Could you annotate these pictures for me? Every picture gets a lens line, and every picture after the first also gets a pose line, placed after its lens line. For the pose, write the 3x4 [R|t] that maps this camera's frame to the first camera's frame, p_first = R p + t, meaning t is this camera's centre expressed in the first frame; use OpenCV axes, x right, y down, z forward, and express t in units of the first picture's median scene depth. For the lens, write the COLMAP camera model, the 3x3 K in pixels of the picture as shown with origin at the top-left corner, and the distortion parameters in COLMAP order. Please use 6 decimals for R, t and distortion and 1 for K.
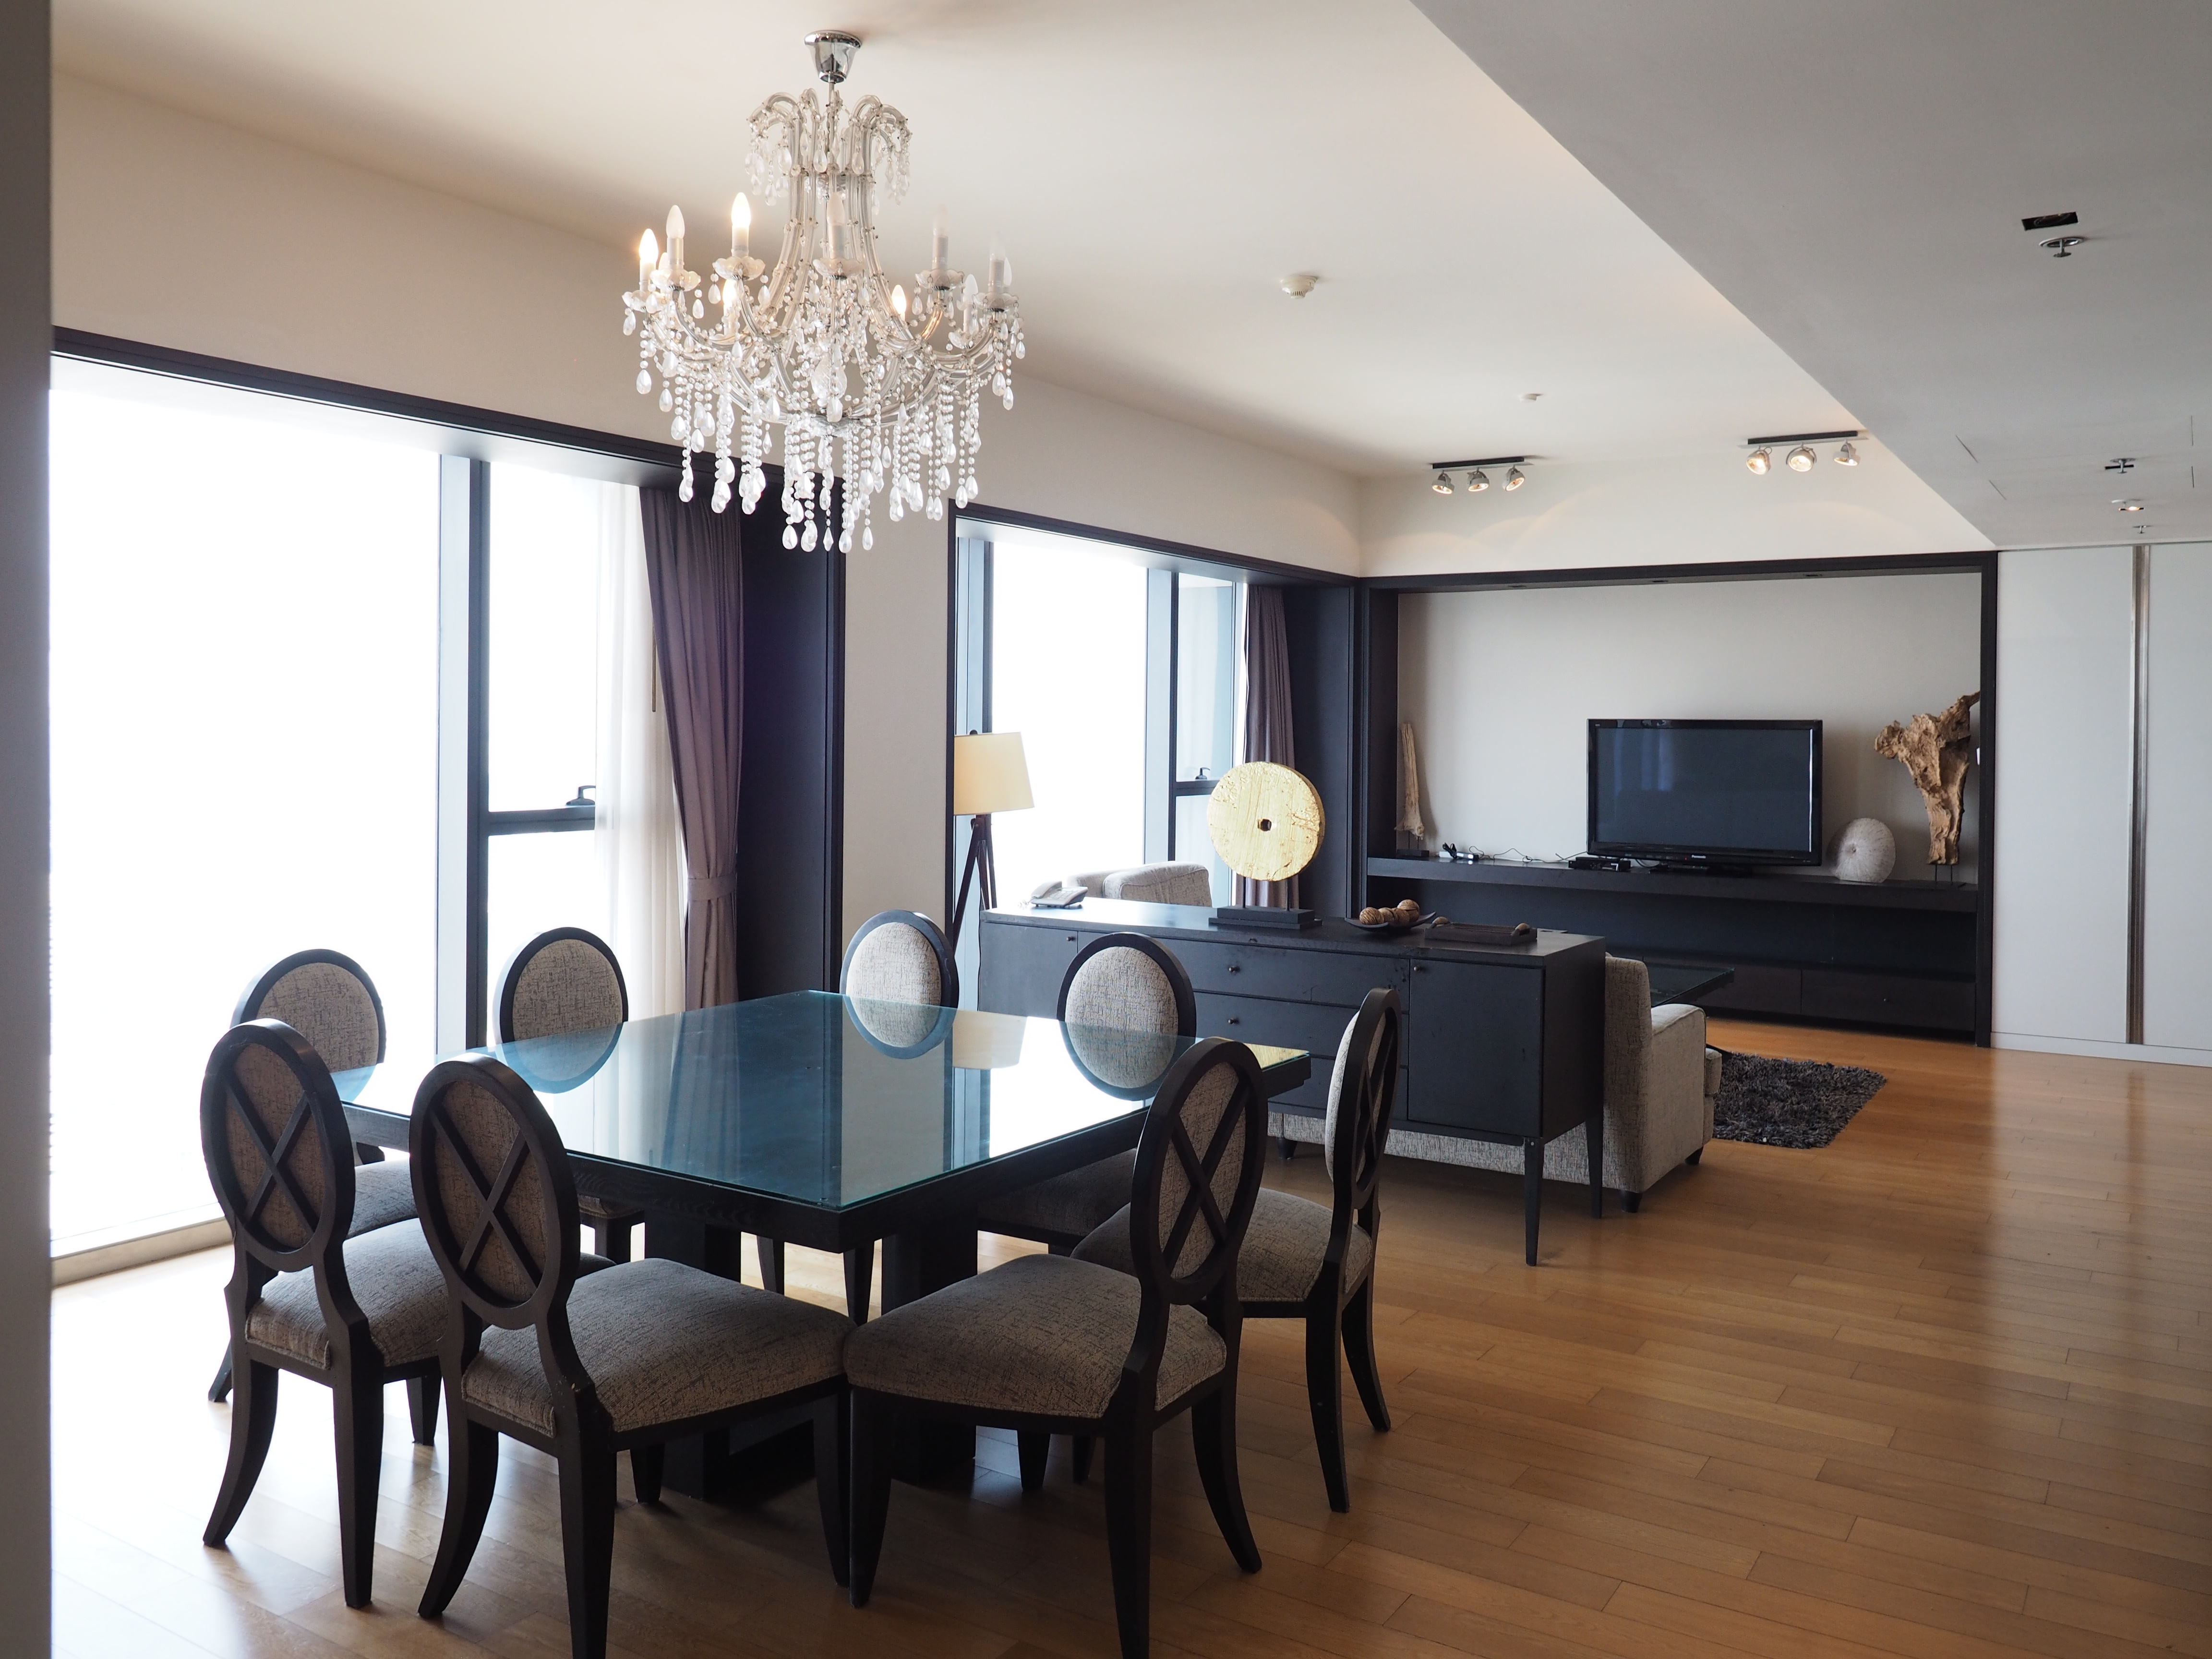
lens RADIAL K [[1730.7, 0, 1107.3], [0, 1730.7, 755.8], [0, 0, 1]] dist [0.060739, -0.084259]
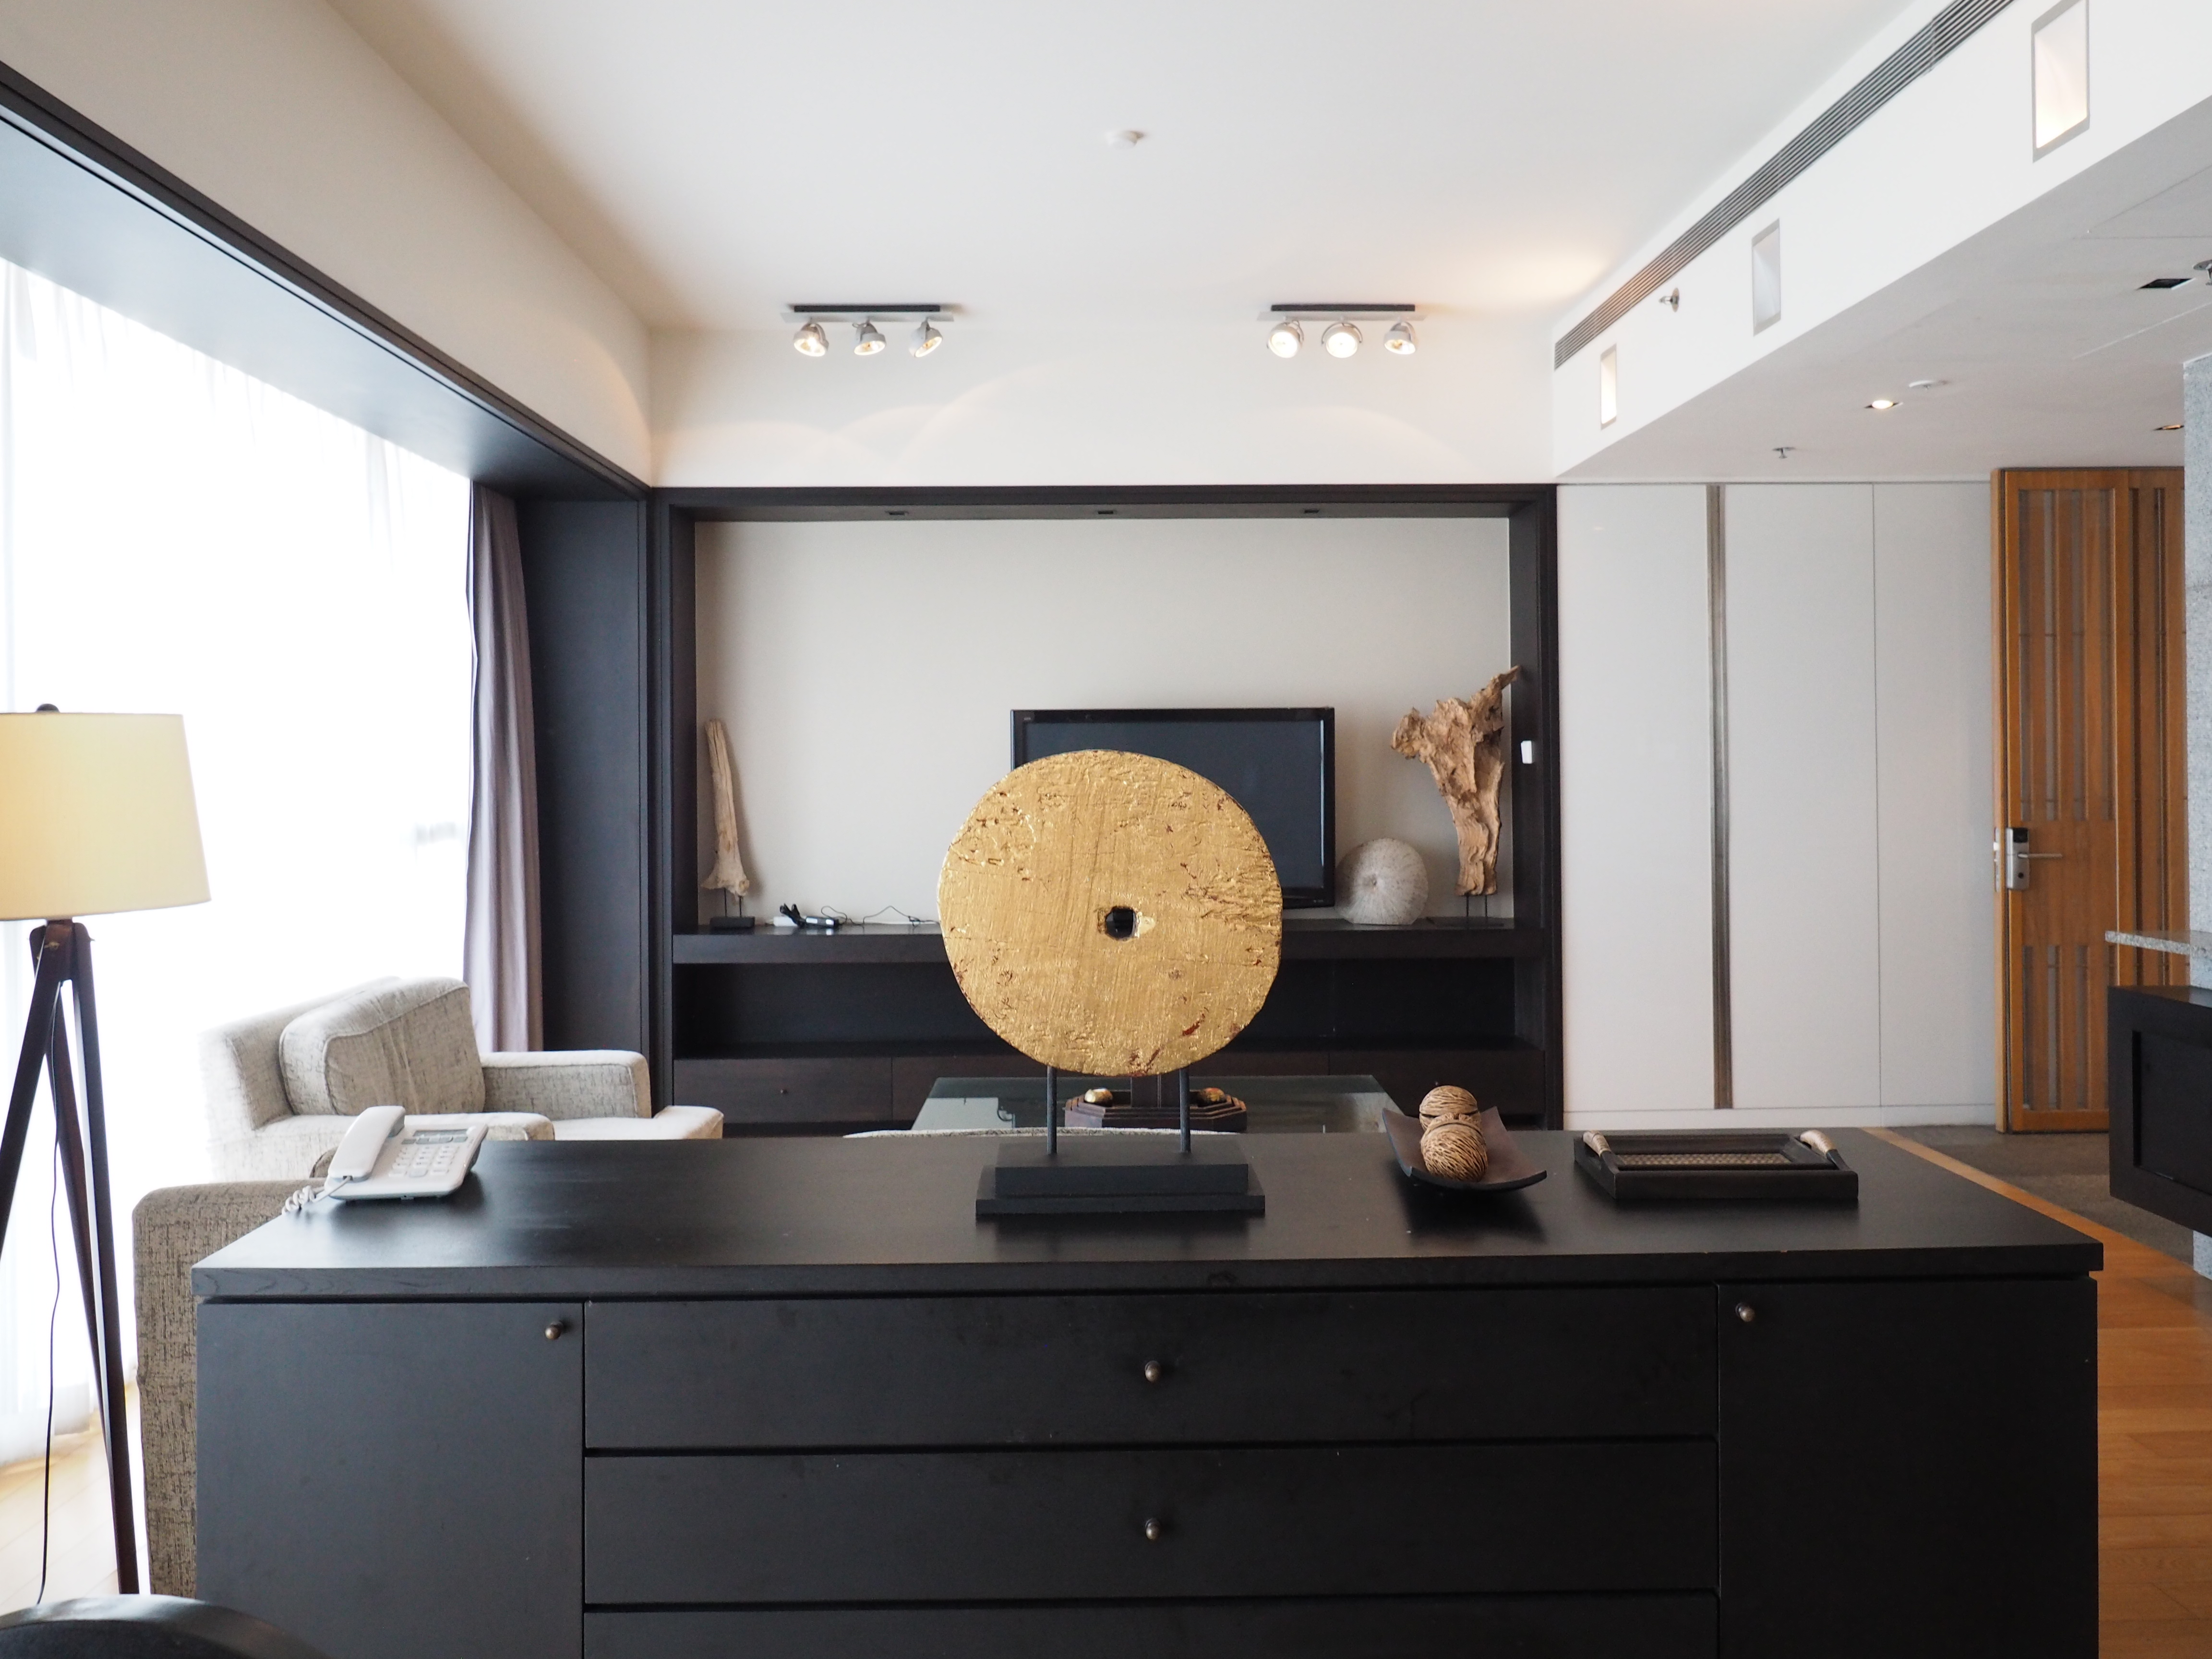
lens RADIAL K [[1730.7, 0, 1107.3], [0, 1730.7, 755.8], [0, 0, 1]] dist [0.060739, -0.084259]
pose [[0.834277, -0.014499, 0.551156, -0.073925], [0.024690, 0.999634, -0.011077, 0.005596], [-0.550793, 0.022850, 0.834329, 0.452290]]
